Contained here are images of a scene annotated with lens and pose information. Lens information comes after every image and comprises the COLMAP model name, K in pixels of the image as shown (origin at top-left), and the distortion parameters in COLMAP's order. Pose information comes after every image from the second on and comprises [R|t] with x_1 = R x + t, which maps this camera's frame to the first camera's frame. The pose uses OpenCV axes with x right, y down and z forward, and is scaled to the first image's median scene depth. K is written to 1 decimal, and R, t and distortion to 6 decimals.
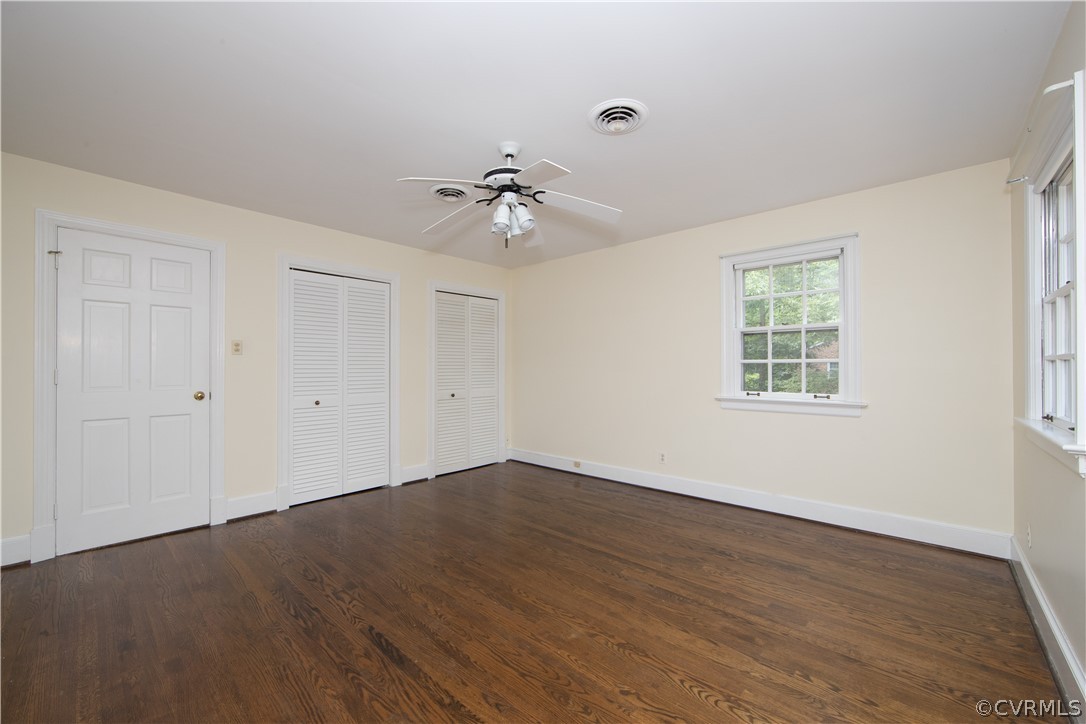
lens RADIAL K [[430.6, 0, 547.3], [0, 430.6, 364.5], [0, 0, 1]] dist [-0.015693, 0.003685]
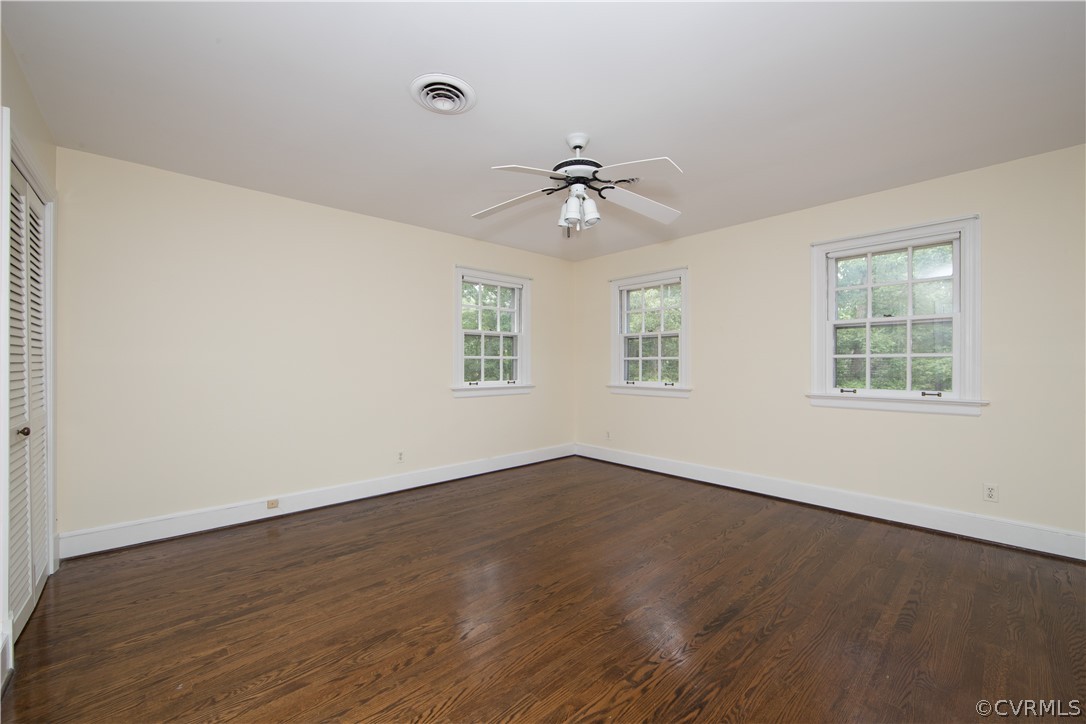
lens RADIAL K [[430.6, 0, 547.3], [0, 430.6, 364.5], [0, 0, 1]] dist [-0.015693, 0.003685]
pose [[0.096713, -0.003603, 0.995306, -1.035974], [-0.007056, 0.999966, 0.004305, 0.009202], [-0.995287, -0.007439, 0.096684, 0.930020]]
